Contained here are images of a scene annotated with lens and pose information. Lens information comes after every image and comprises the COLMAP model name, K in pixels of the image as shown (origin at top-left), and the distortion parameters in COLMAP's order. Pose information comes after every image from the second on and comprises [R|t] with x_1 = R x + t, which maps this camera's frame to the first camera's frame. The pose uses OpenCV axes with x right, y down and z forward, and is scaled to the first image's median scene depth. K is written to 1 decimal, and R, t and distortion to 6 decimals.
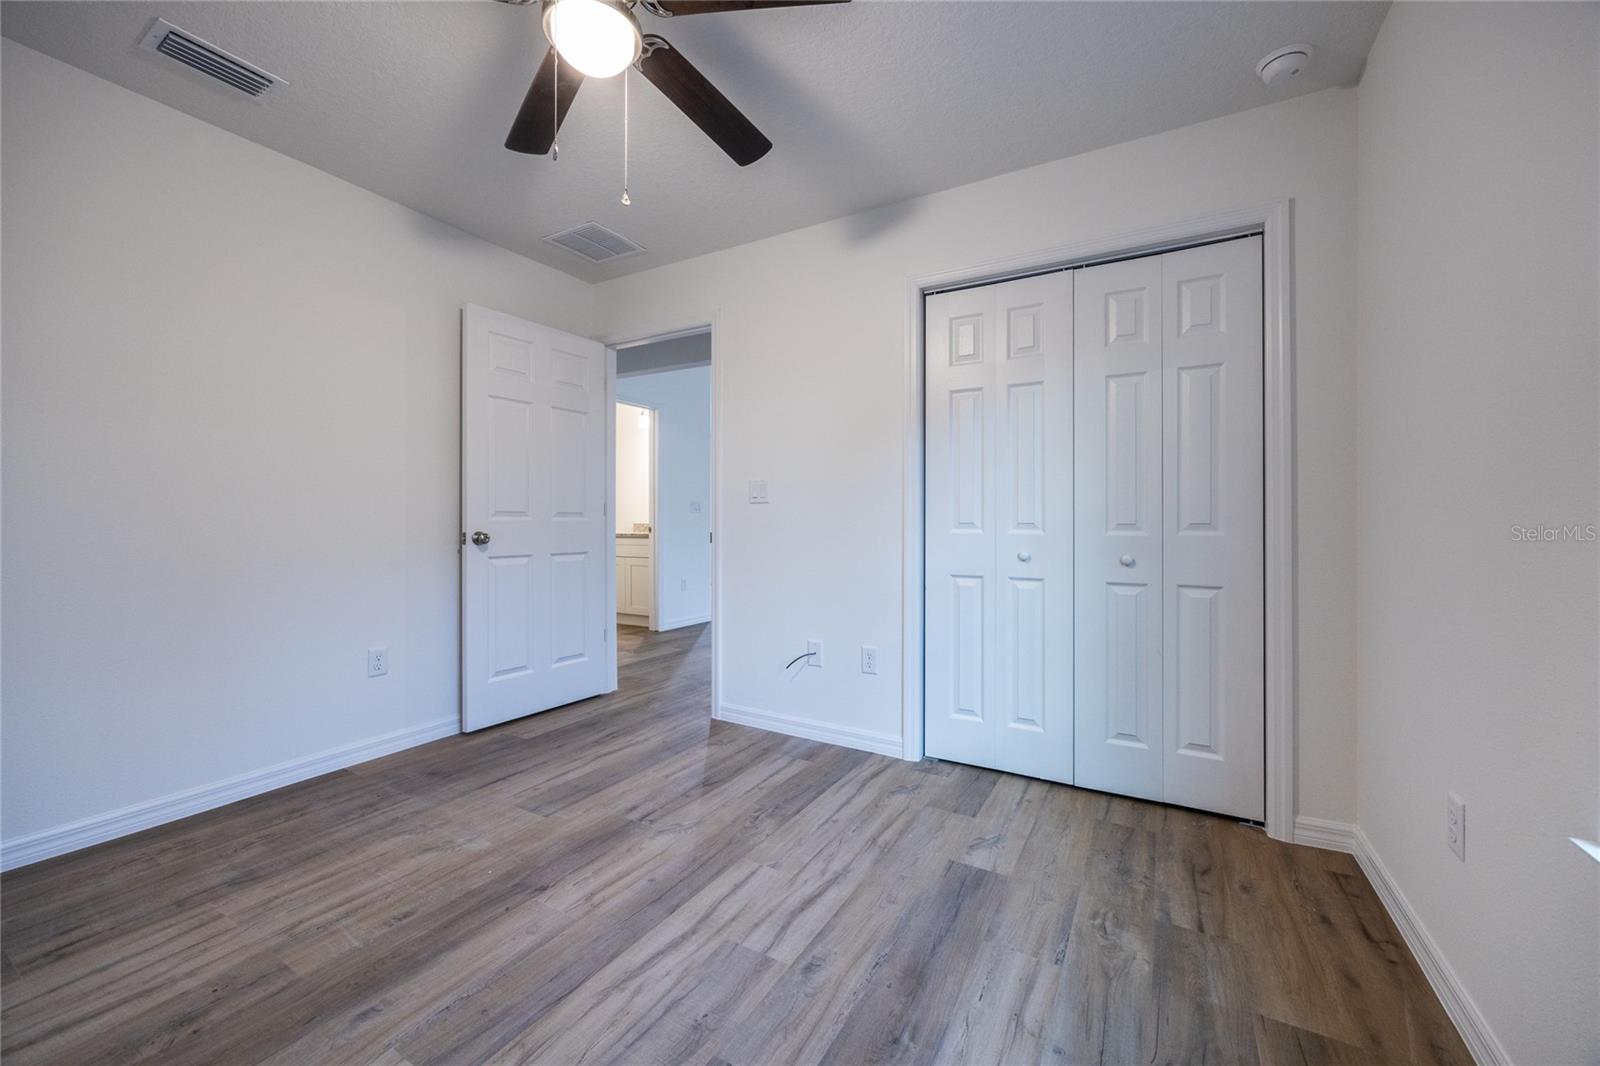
lens RADIAL K [[619.5, 0, 791.6], [0, 619.5, 526.6], [0, 0, 1]] dist [-0.000688, -0.000598]
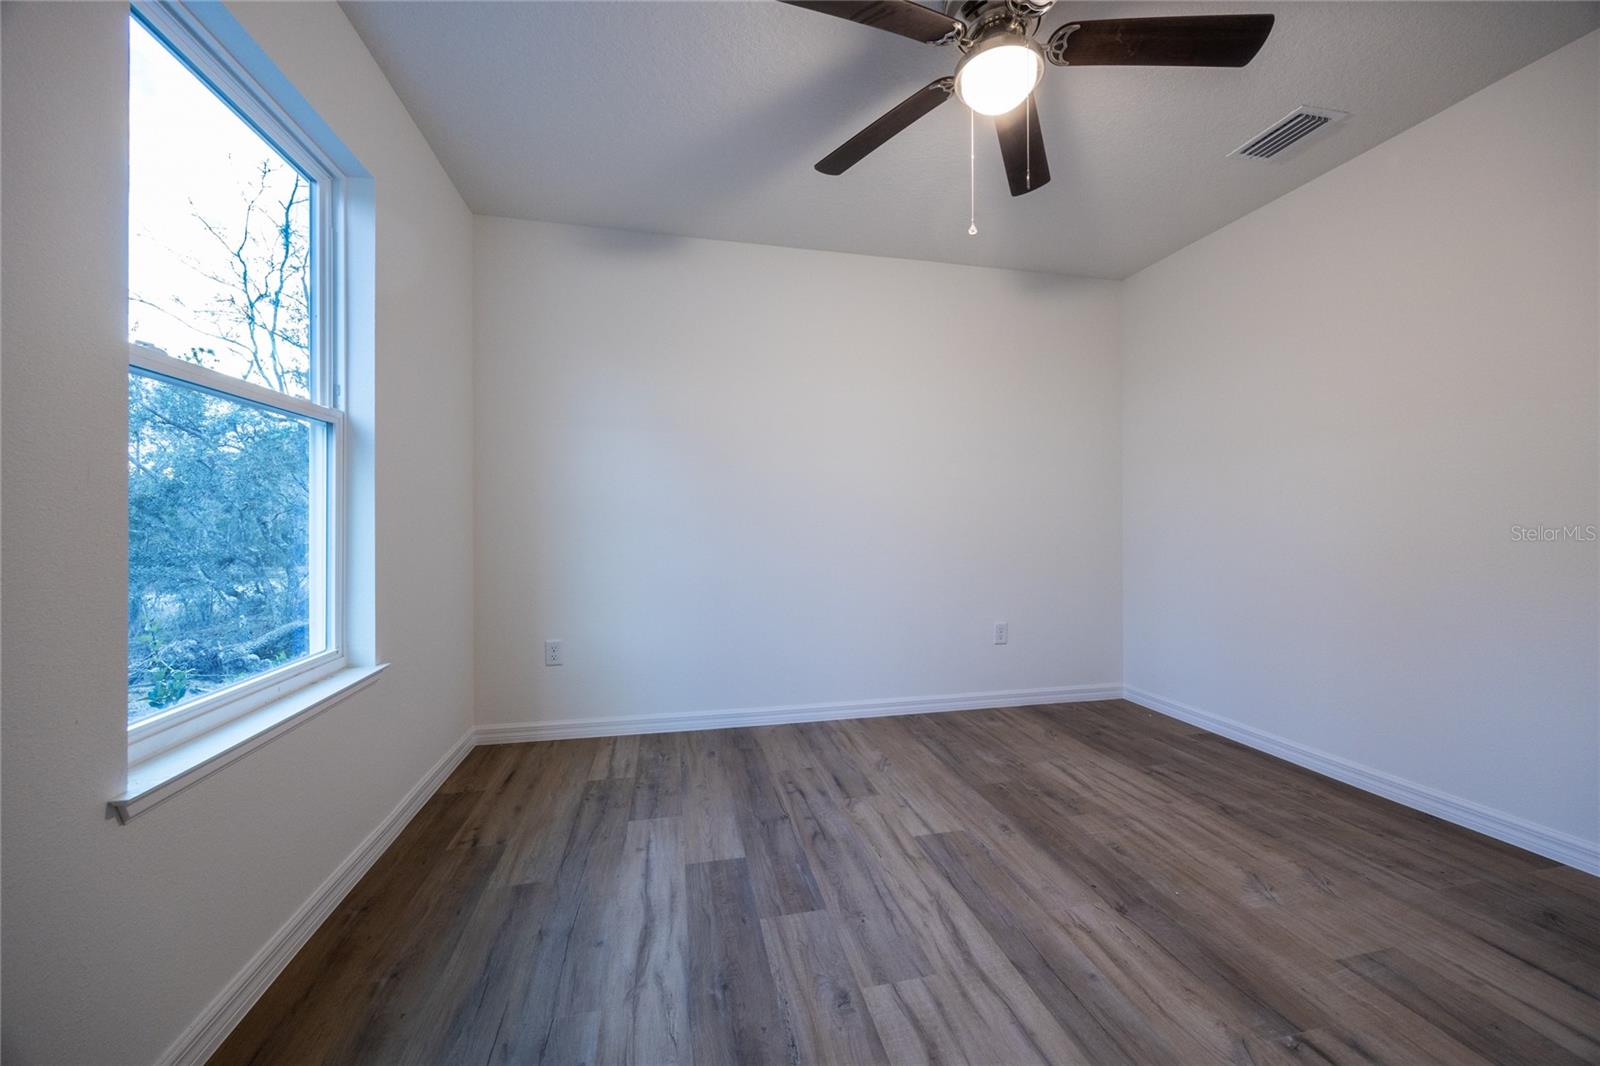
lens RADIAL K [[619.5, 0, 810.4], [0, 619.5, 523.6], [0, 0, 1]] dist [-0.000688, -0.000598]
pose [[-0.723927, -0.002301, -0.689873, 0.555573], [-0.004291, 0.999990, 0.001168, 0.002326], [0.689864, 0.003806, -0.723929, 1.286362]]
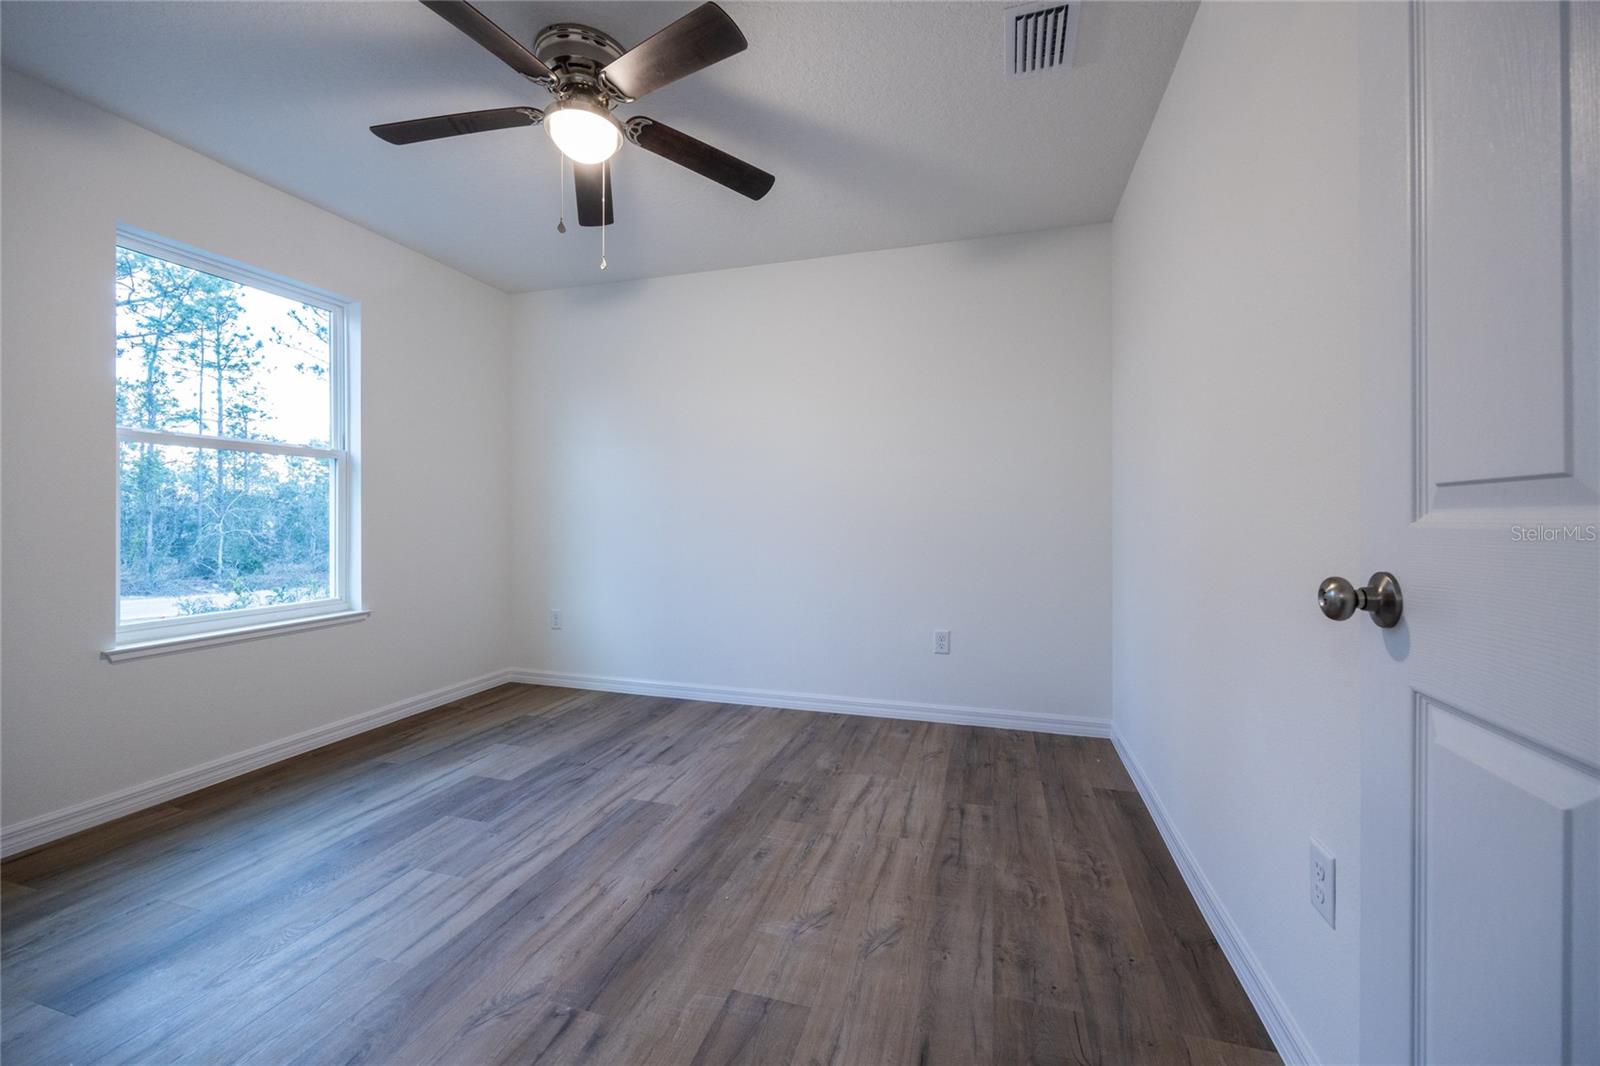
lens RADIAL K [[619.5, 0, 798.4], [0, 619.5, 518.6], [0, 0, 1]] dist [-0.000688, -0.000598]
pose [[-0.970409, -0.005369, -0.241406, -0.362179], [-0.006401, 0.999973, 0.003492, -0.017269], [0.241381, 0.004934, -0.970418, 1.920625]]
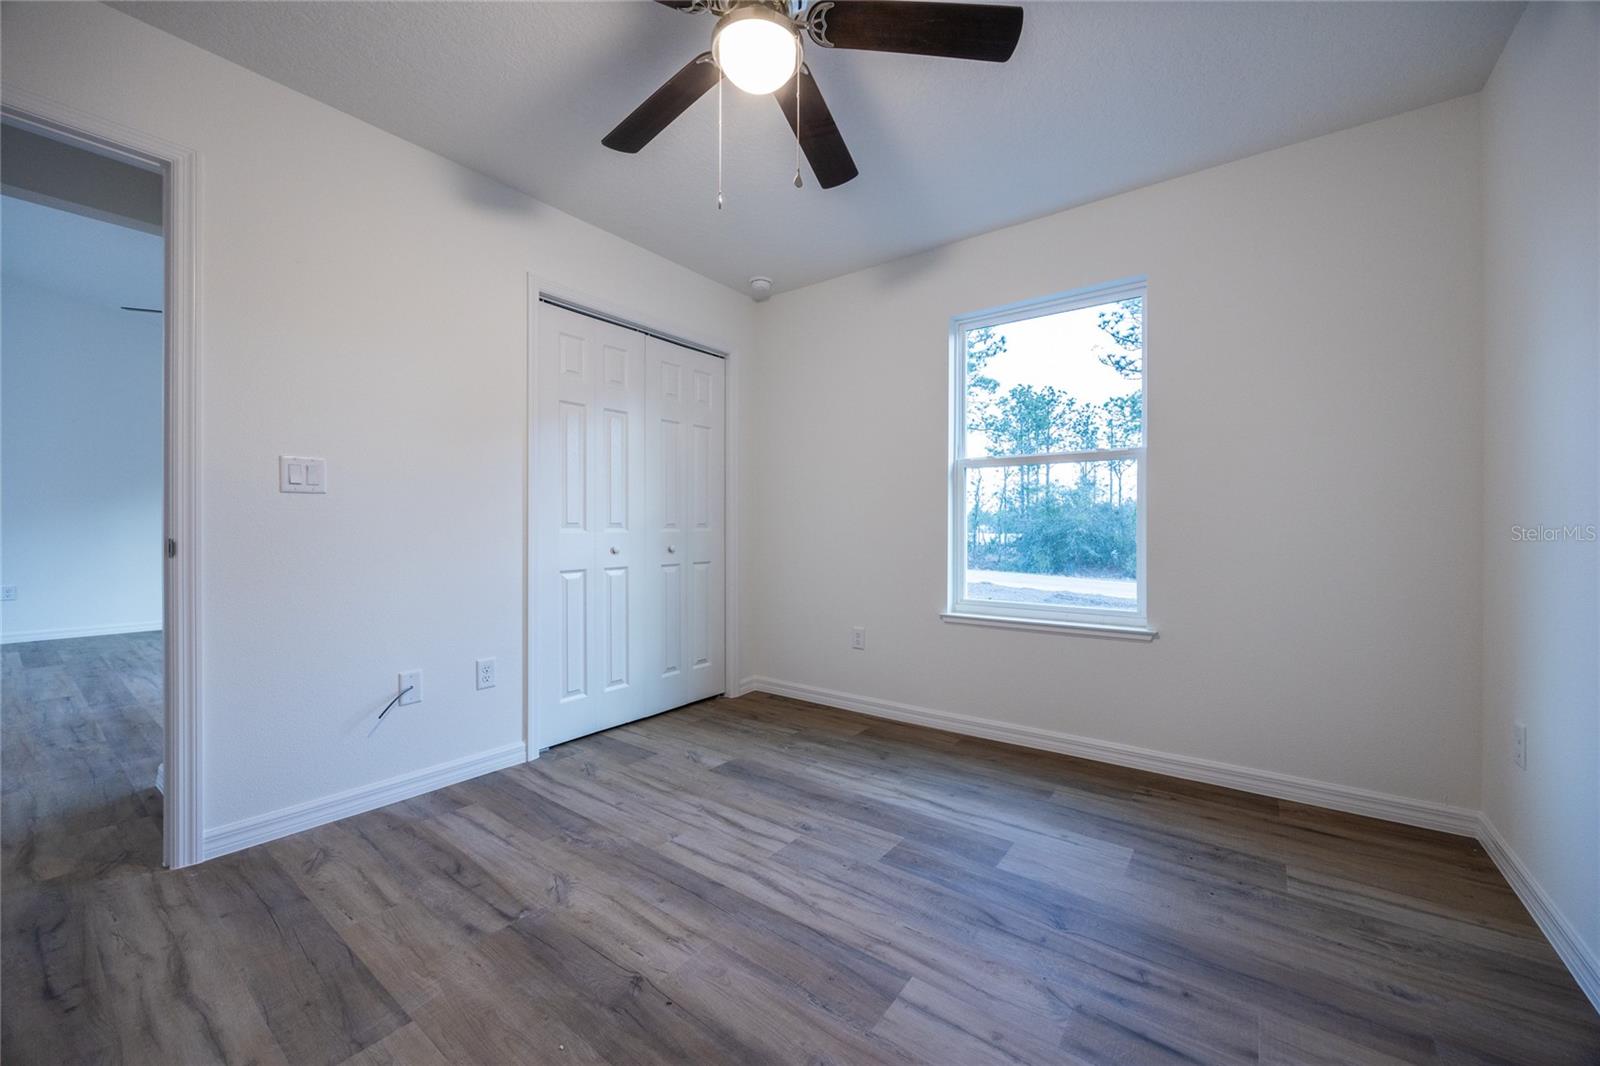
lens RADIAL K [[619.5, 0, 817.8], [0, 619.5, 526.3], [0, 0, 1]] dist [-0.000688, -0.000598]
pose [[0.088491, -0.004142, 0.996068, -1.118996], [0.002662, 0.999989, 0.003922, -0.003425], [-0.996073, 0.002305, 0.088501, 0.662367]]
